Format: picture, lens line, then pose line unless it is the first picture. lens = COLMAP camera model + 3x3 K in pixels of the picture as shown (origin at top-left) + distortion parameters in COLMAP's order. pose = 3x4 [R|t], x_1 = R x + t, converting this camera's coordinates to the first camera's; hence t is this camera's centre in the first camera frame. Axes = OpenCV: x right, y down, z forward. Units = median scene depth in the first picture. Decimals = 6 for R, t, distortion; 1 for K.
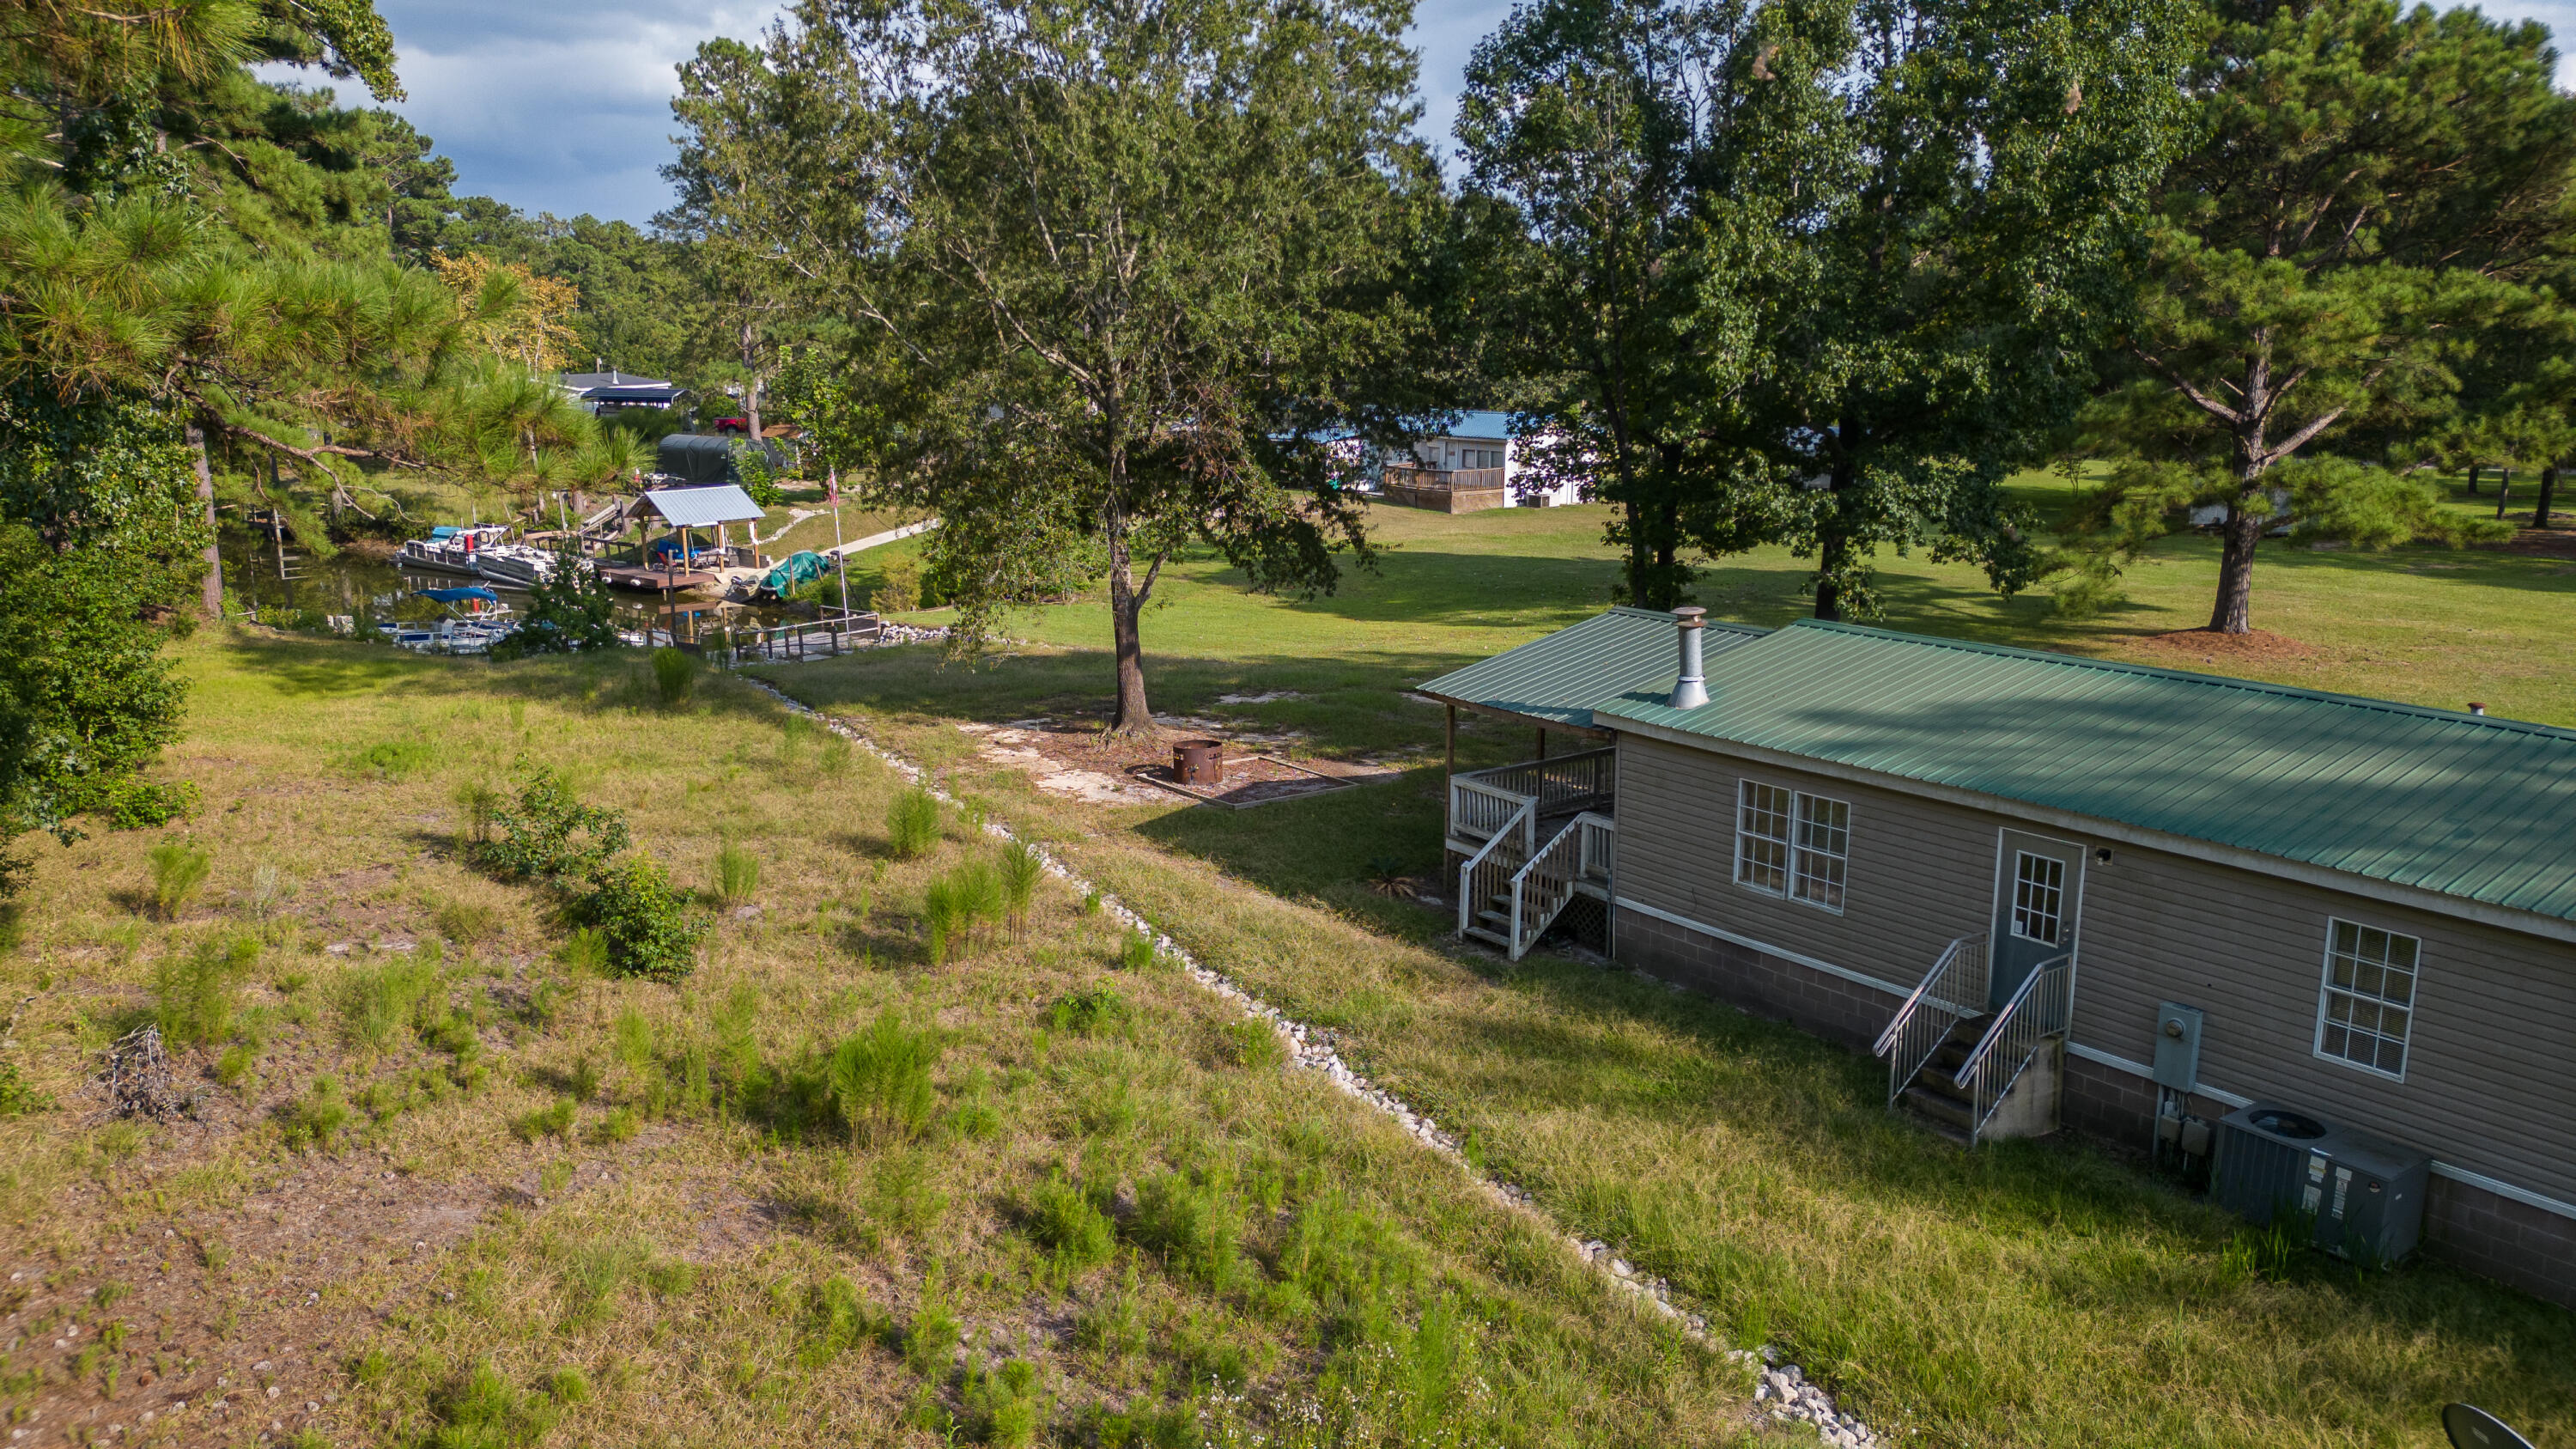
lens RADIAL K [[1799.1, 0, 1286.1], [0, 1799.1, 711.3], [0, 0, 1]] dist [0.060154, -0.060512]
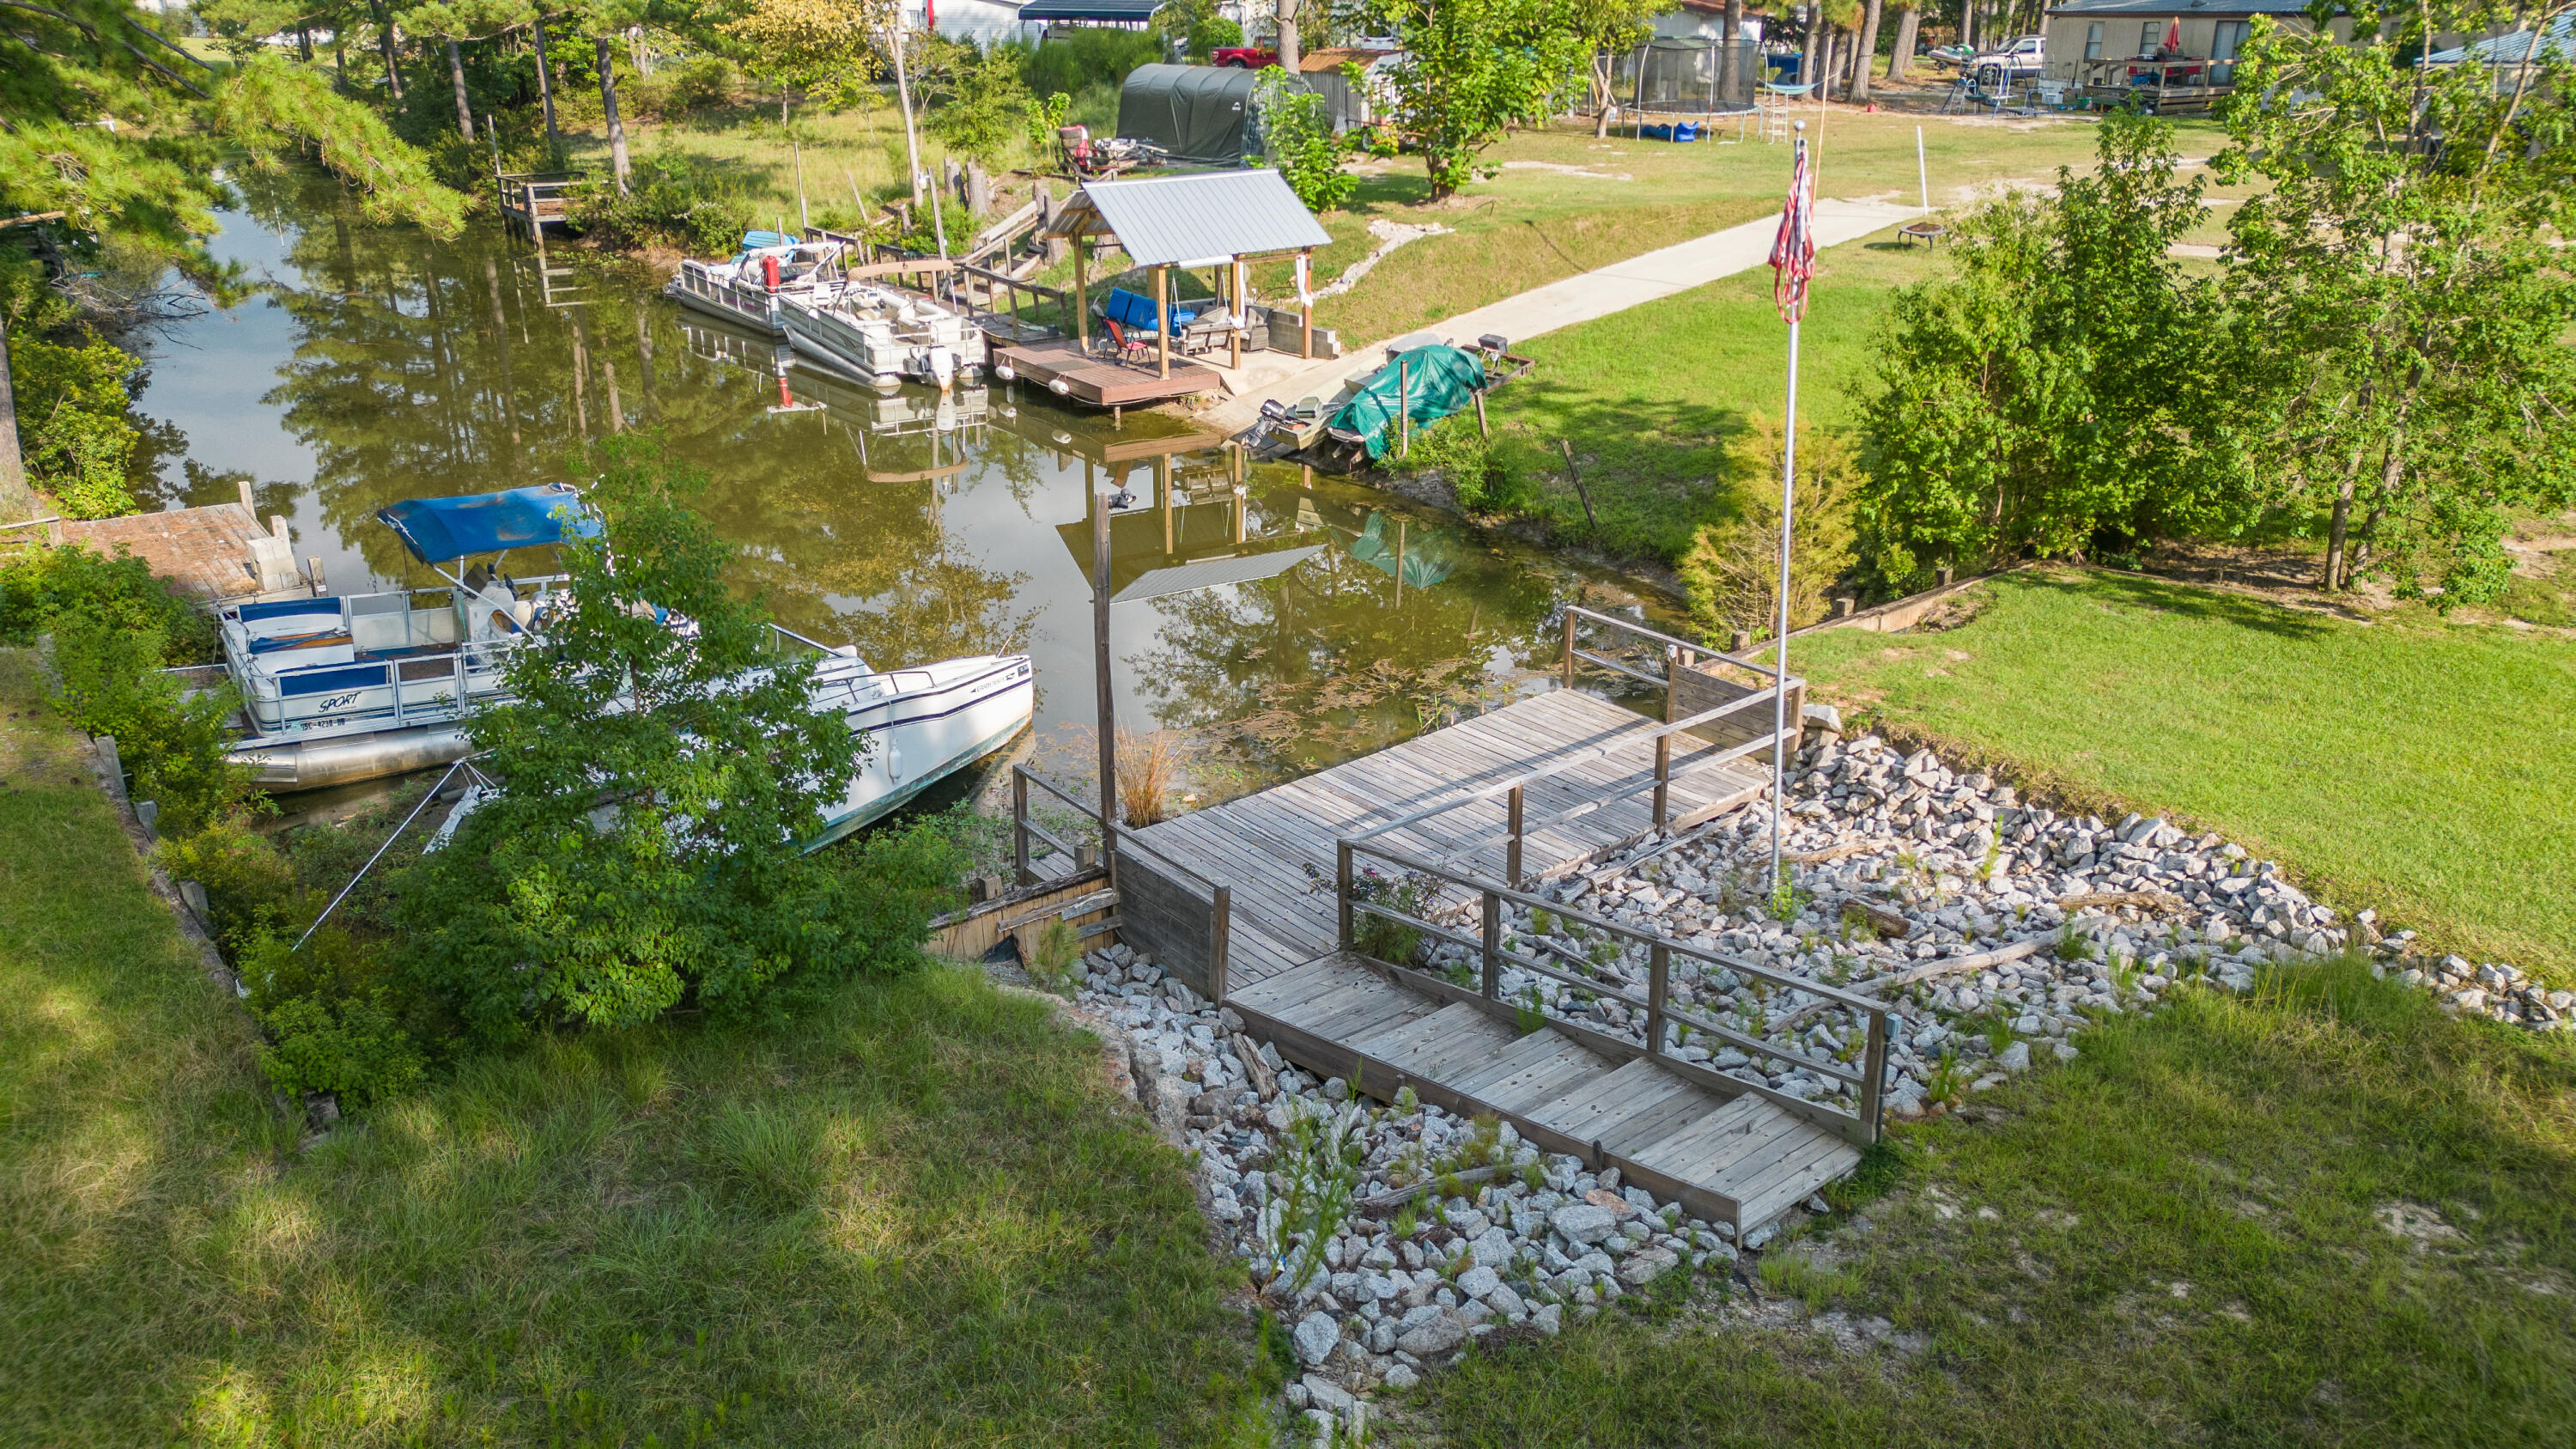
lens RADIAL K [[1799.1, 0, 1283.6], [0, 1799.1, 719.9], [0, 0, 1]] dist [0.060154, -0.060512]
pose [[0.967517, 0.091310, -0.235741, -0.630892], [-0.047630, 0.981633, 0.184739, -0.254941], [0.248280, -0.167510, 0.954095, 1.890170]]
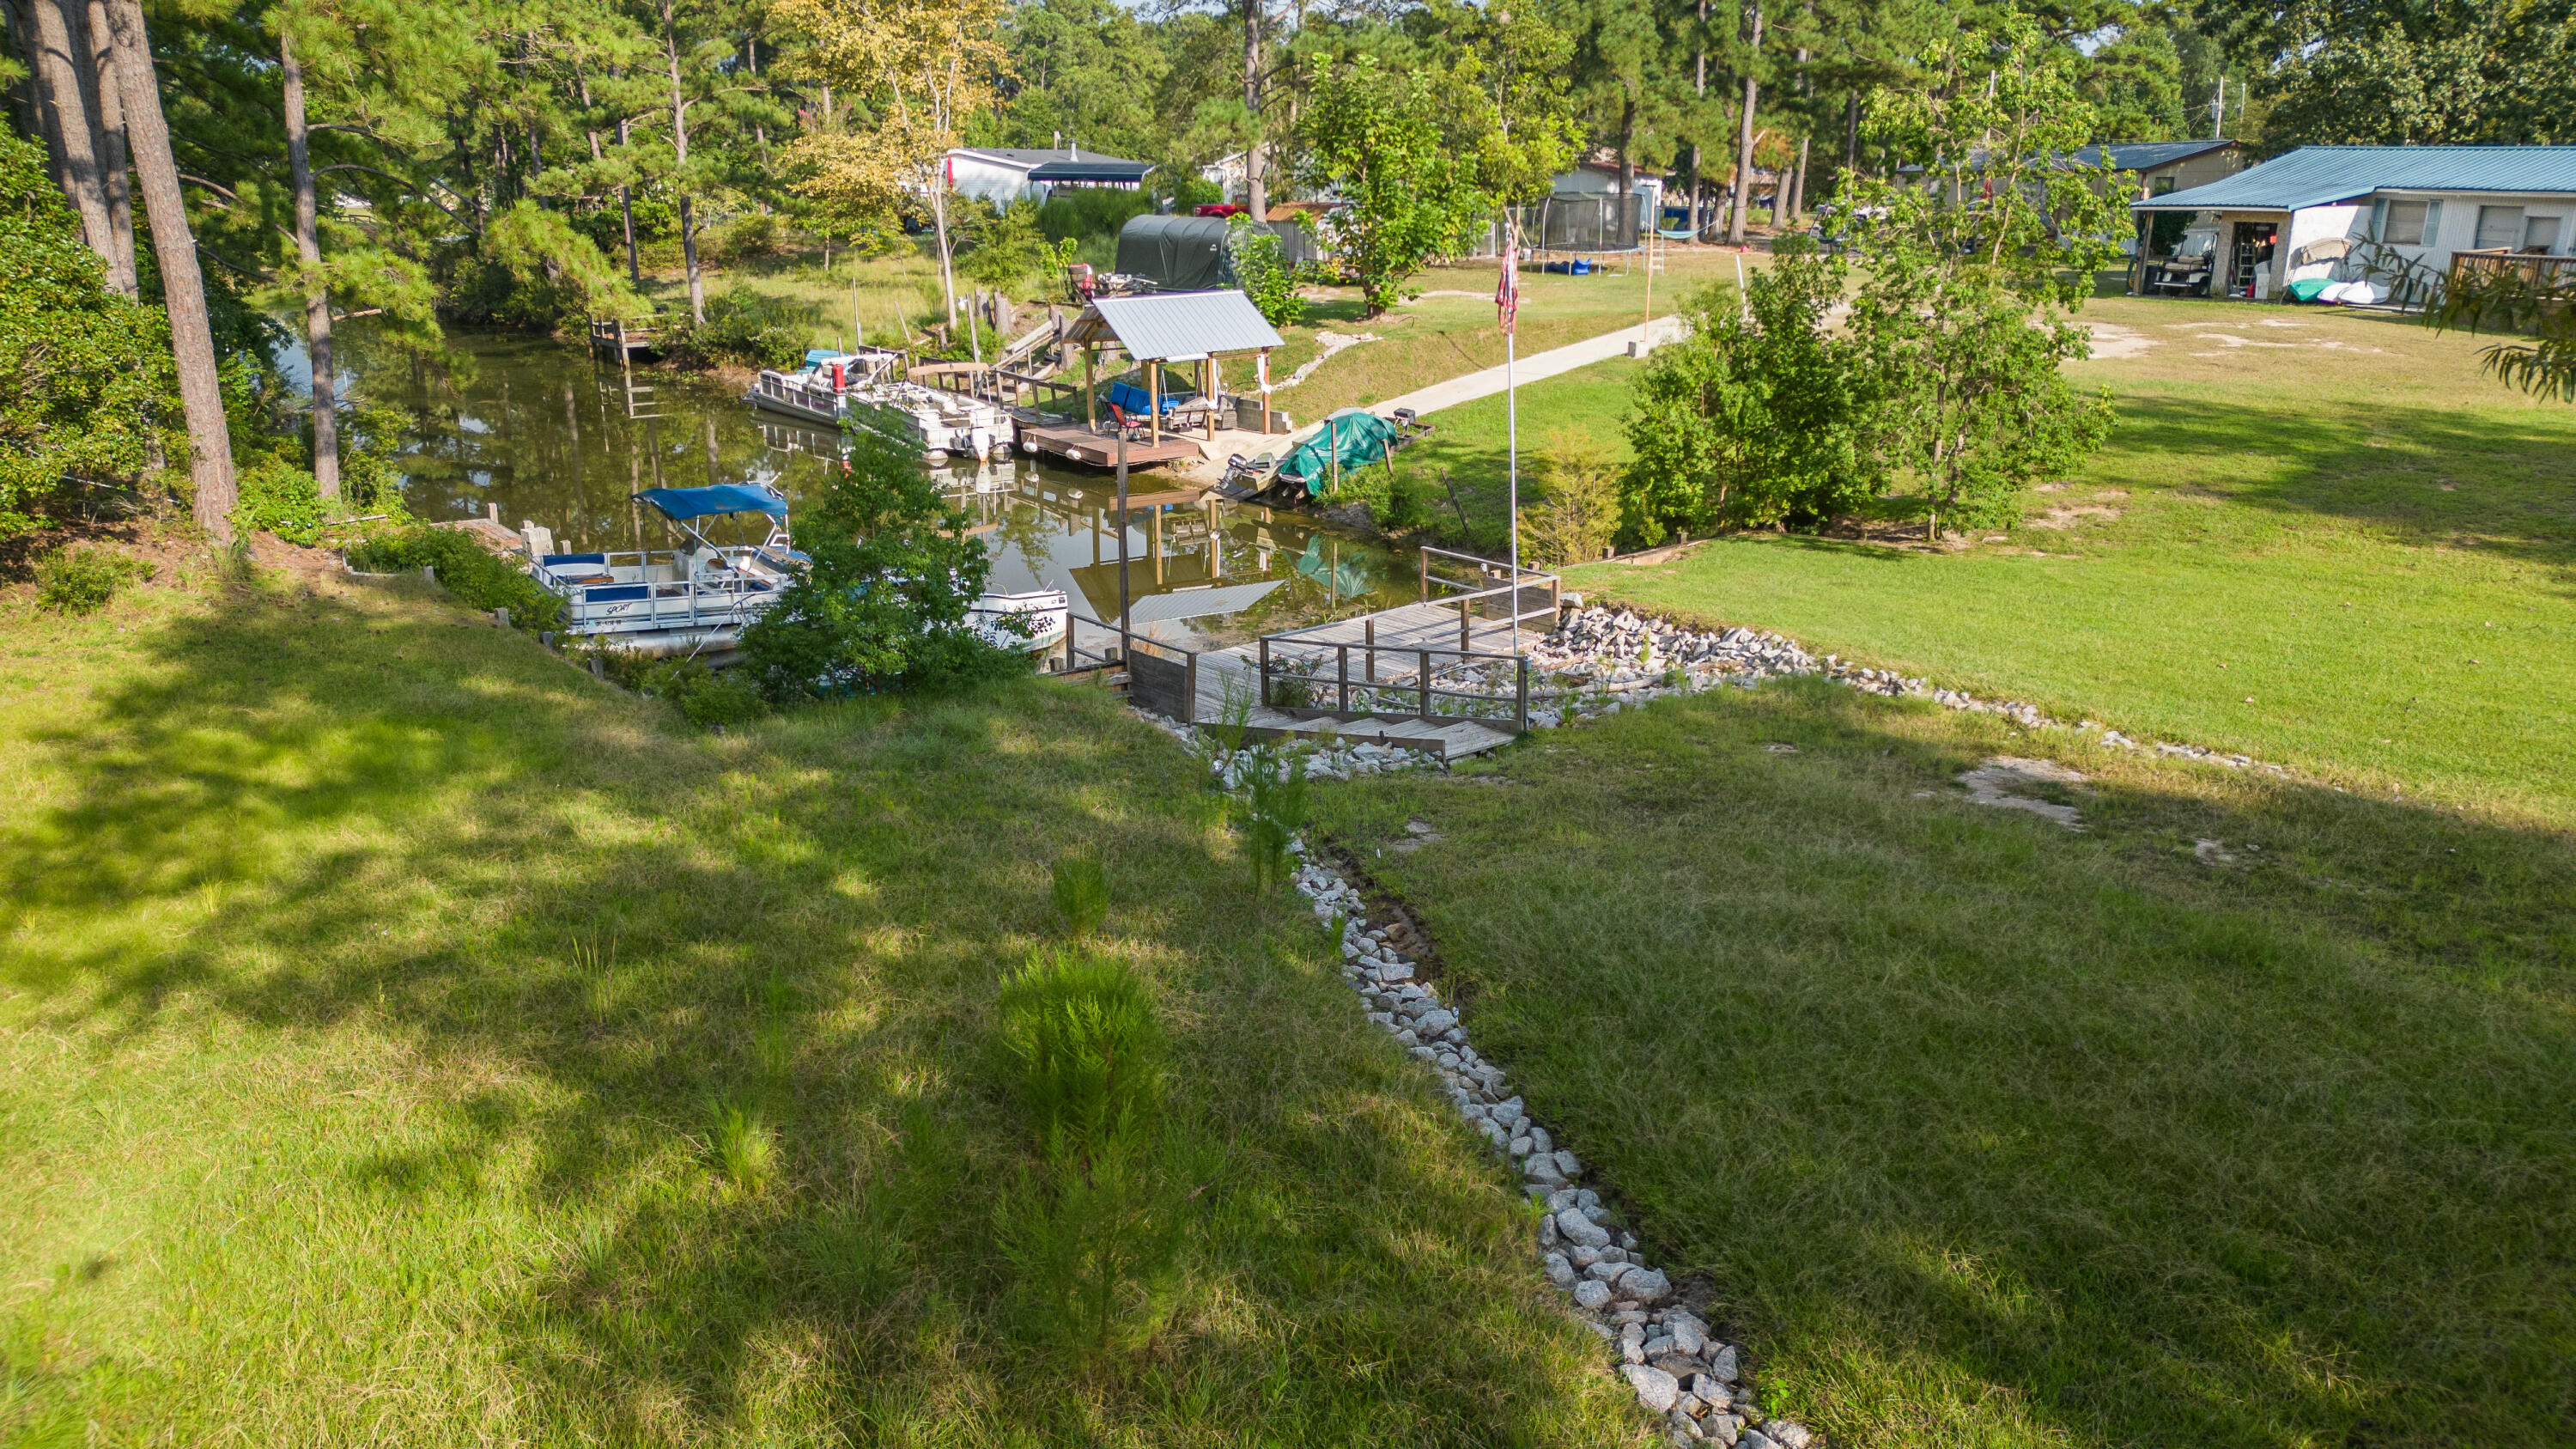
lens RADIAL K [[1799.1, 0, 1292.1], [0, 1799.1, 732.6], [0, 0, 1]] dist [0.060154, -0.060512]
pose [[0.970571, 0.066458, -0.231462, -0.490886], [-0.041464, 0.992930, 0.111224, -0.166088], [0.237218, -0.098354, 0.966465, 1.463959]]
